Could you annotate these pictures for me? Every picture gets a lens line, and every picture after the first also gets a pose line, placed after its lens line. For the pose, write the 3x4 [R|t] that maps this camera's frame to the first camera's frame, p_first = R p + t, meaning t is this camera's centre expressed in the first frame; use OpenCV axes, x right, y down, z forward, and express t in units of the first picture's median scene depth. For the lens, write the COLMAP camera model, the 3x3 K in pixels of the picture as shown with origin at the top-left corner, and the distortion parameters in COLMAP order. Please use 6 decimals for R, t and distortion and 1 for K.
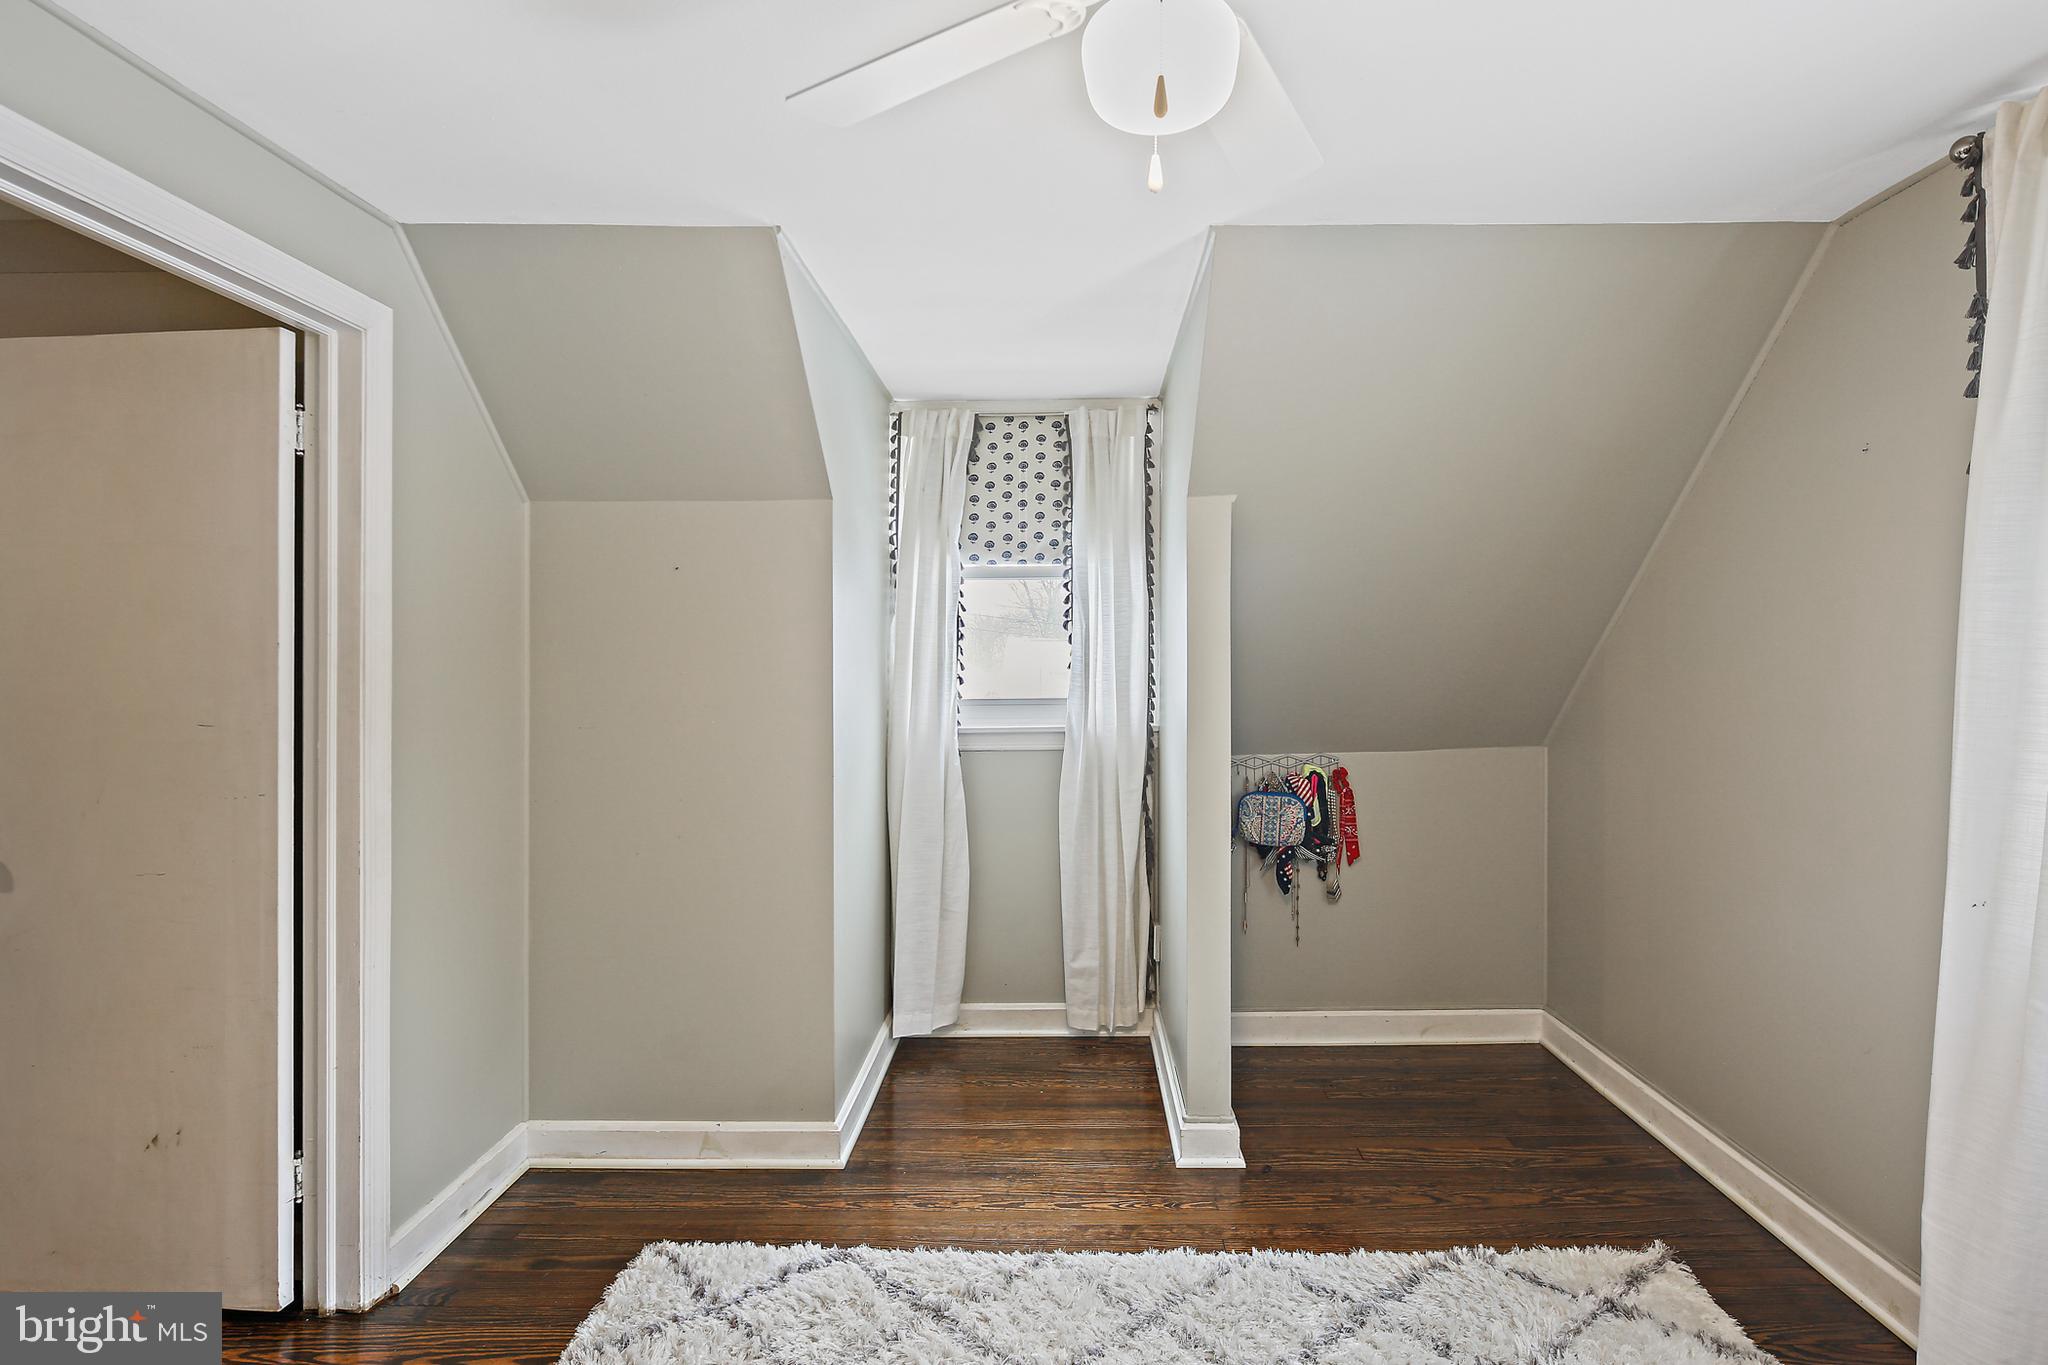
lens RADIAL K [[1005.7, 0, 1066.8], [0, 1005.7, 665.7], [0, 0, 1]] dist [0.016578, -0.017270]
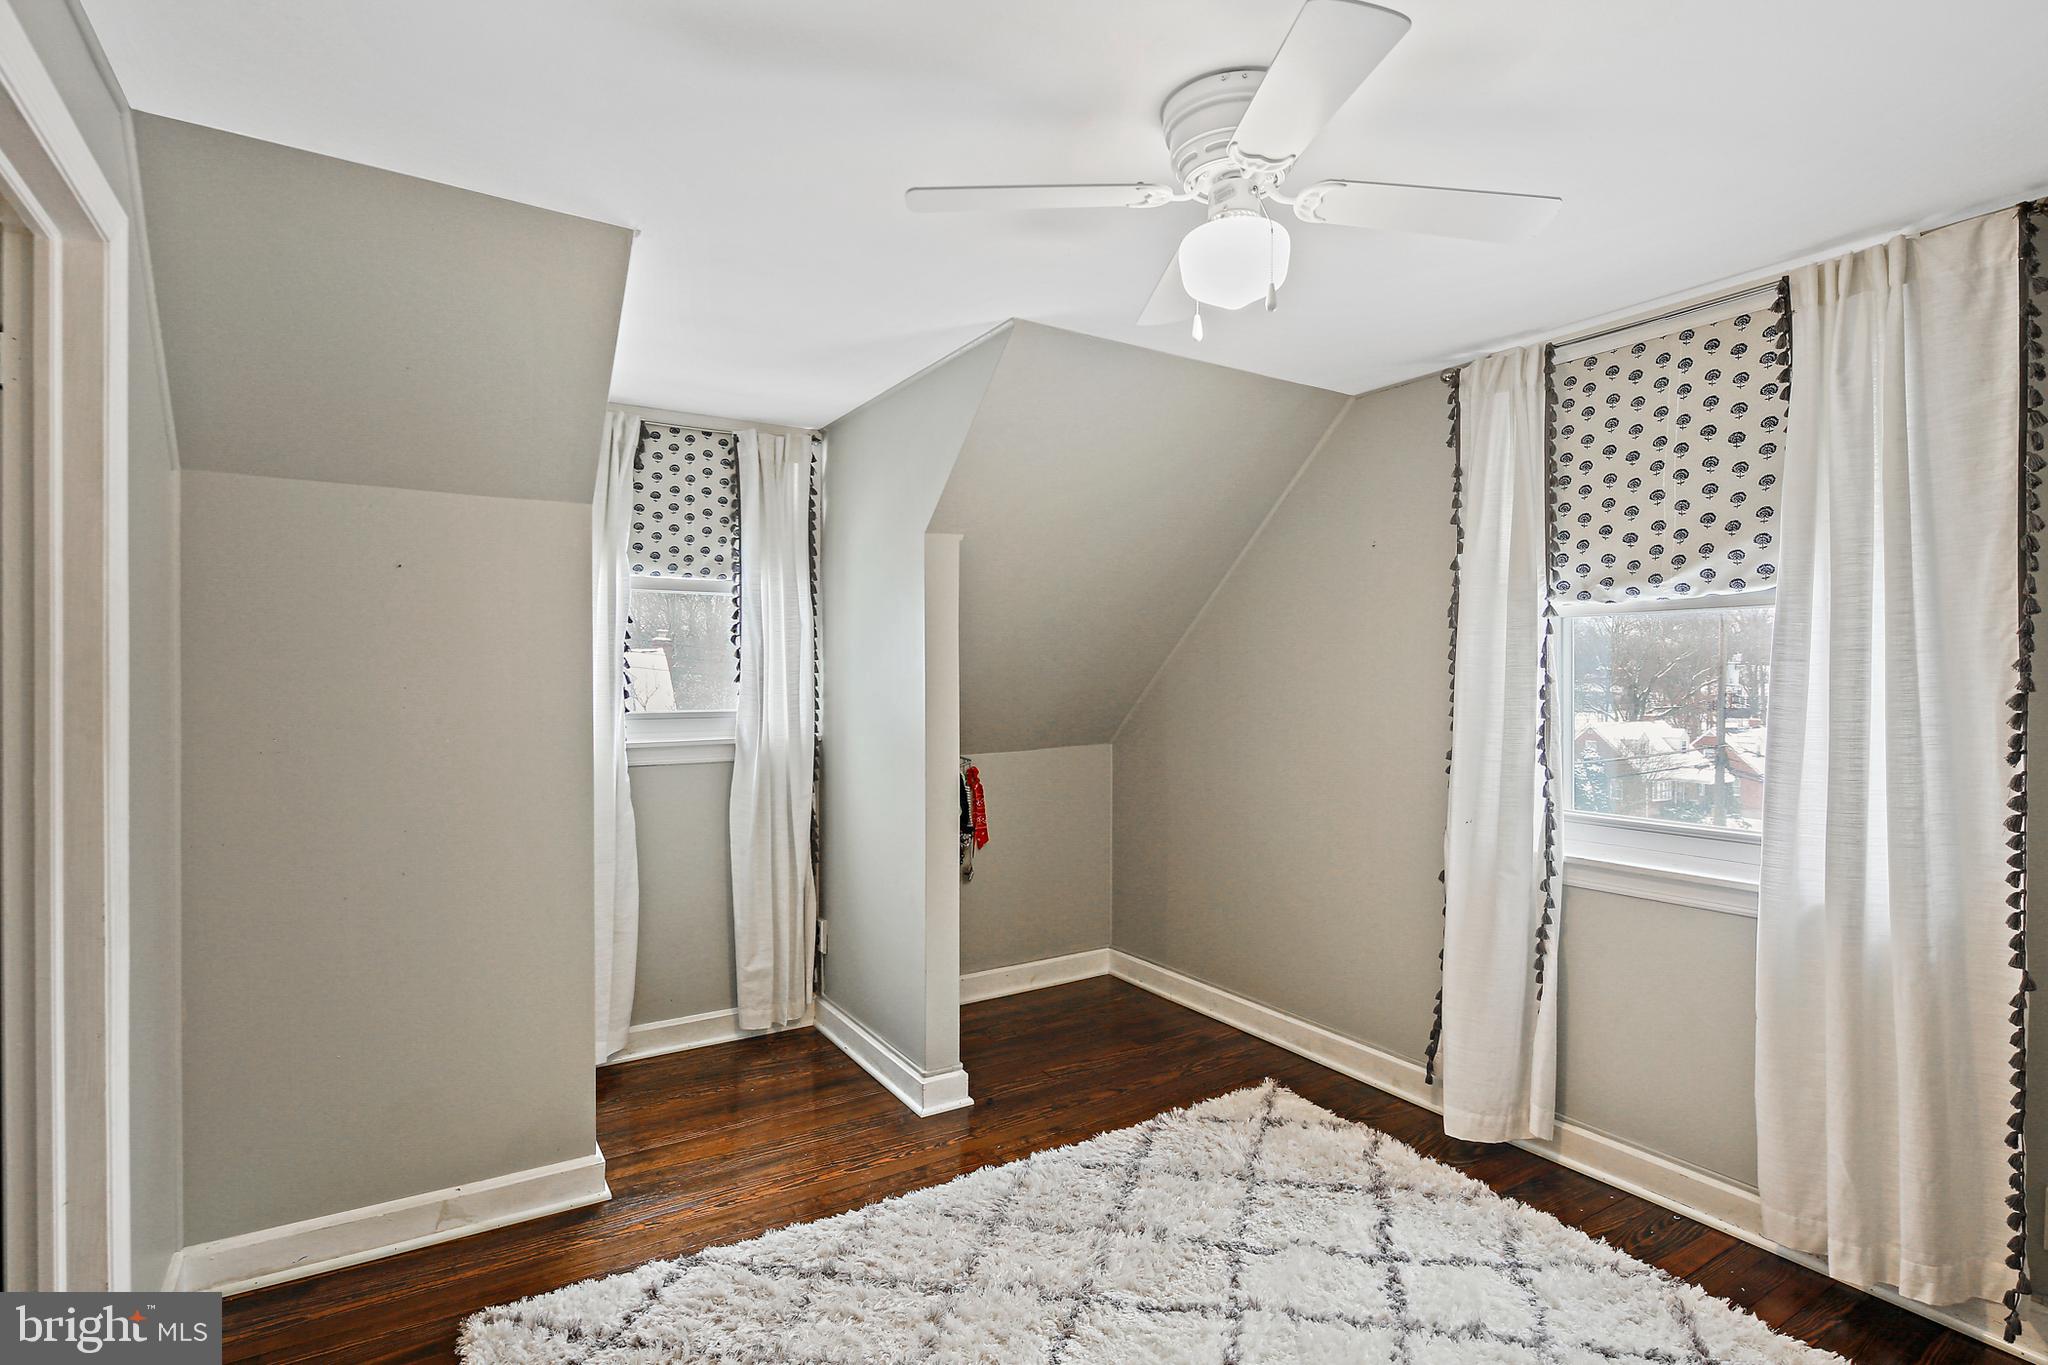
lens RADIAL K [[990.9, 0, 1024.0], [0, 990.9, 682.5], [0, 0, 1]] dist [-0.002234, -0.000689]
pose [[0.843529, 0.003026, 0.537075, -0.299675], [-0.004859, 0.999986, 0.001998, -0.000369], [-0.537062, -0.004295, 0.843532, -0.008655]]
